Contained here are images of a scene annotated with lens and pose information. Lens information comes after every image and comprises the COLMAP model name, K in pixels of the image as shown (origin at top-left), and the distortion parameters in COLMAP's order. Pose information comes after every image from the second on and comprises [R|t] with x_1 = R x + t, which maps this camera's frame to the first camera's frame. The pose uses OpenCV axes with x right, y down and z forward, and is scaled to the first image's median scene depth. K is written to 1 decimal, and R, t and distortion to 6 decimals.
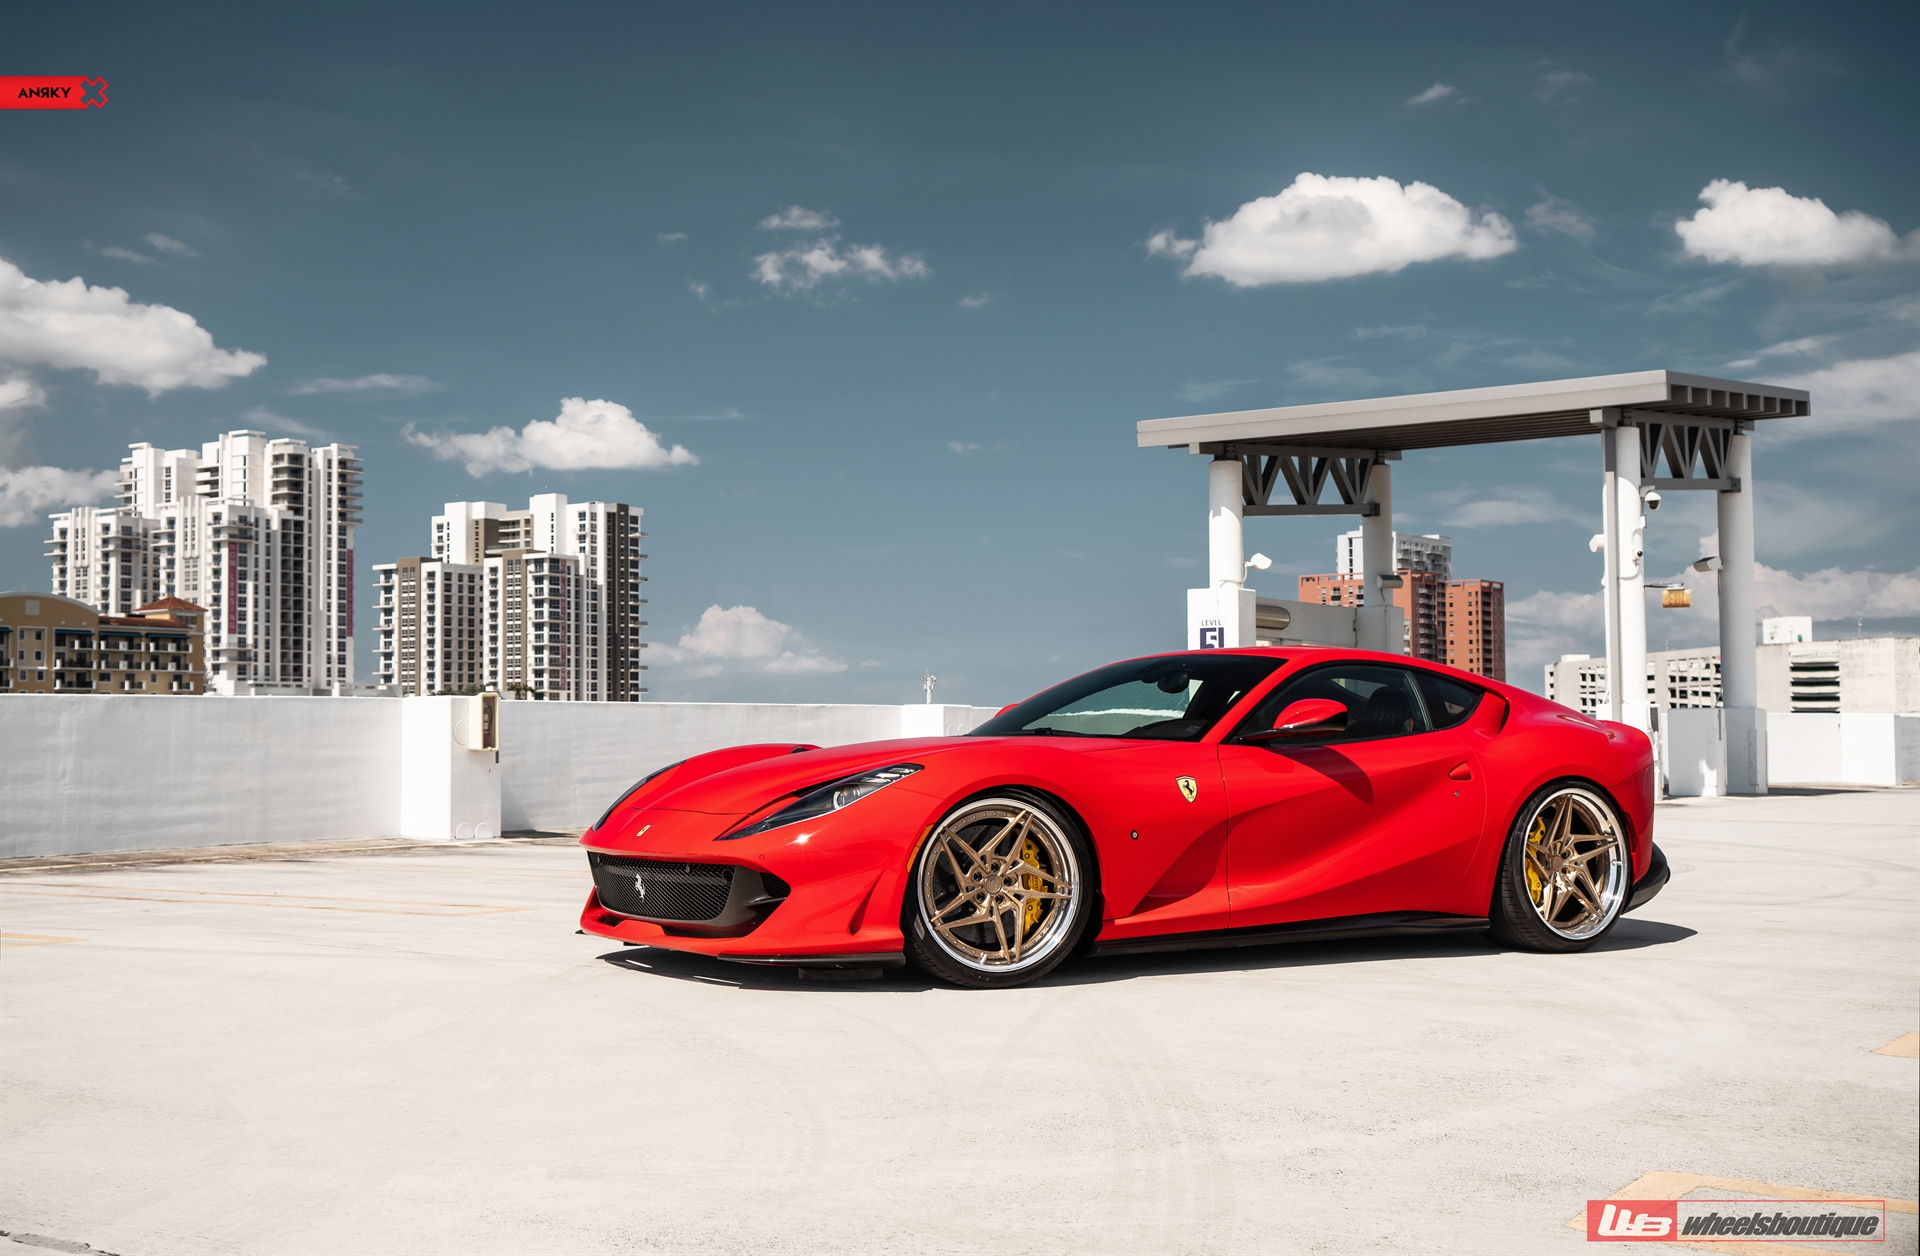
lens RADIAL K [[2204.0, 0, 953.2], [0, 2204.0, 634.2], [0, 0, 1]] dist [0.037398, 0.000000]
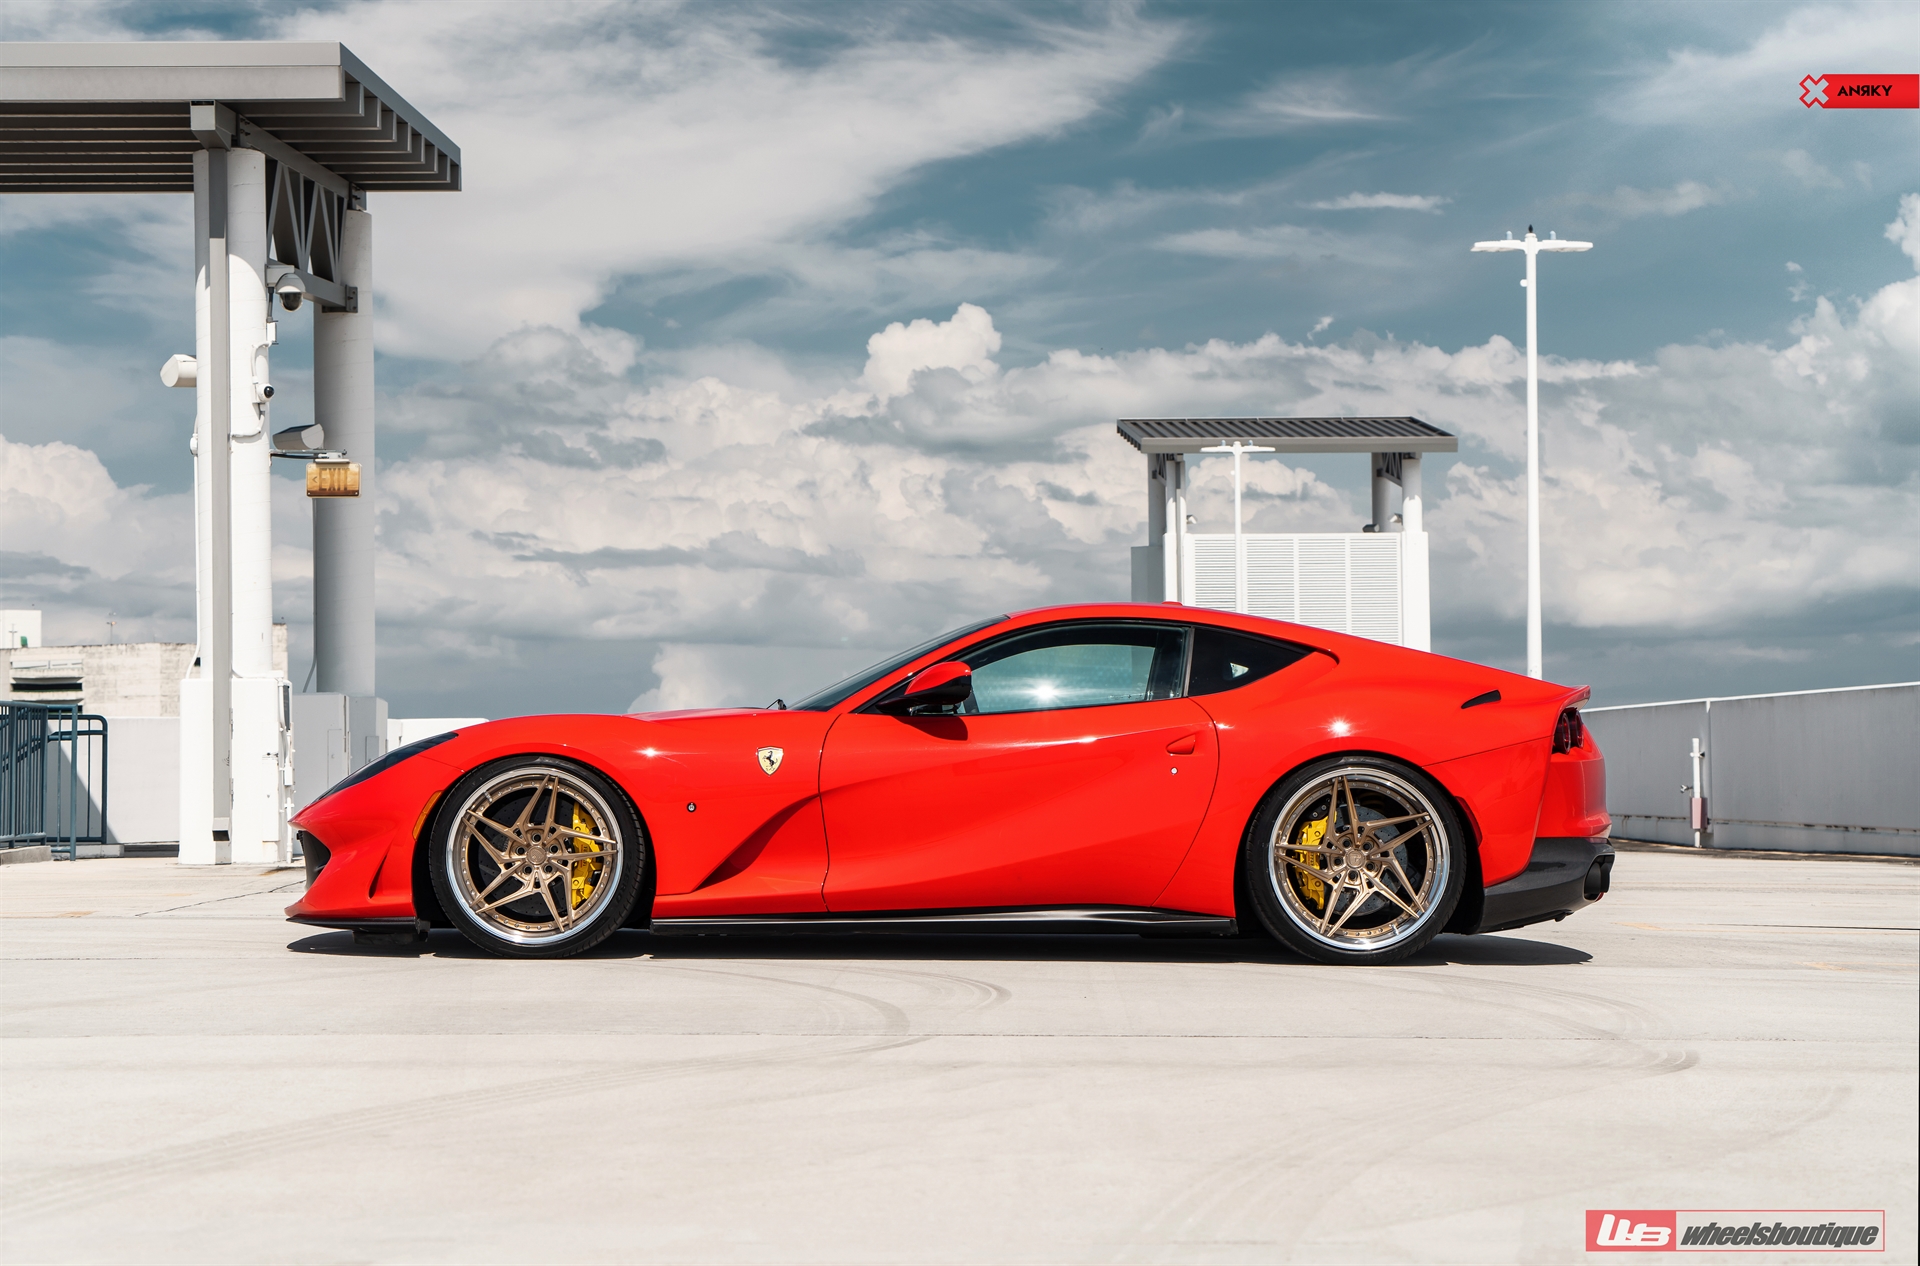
lens RADIAL K [[3385.6, 0, 961.5], [0, 3385.6, 620.0], [0, 0, 1]] dist [0.037871, 0.000000]
pose [[0.803756, 0.022900, 0.594518, -0.030213], [-0.020489, 0.999732, -0.010808, 0.020380], [-0.594606, -0.003495, 0.804010, 0.227830]]
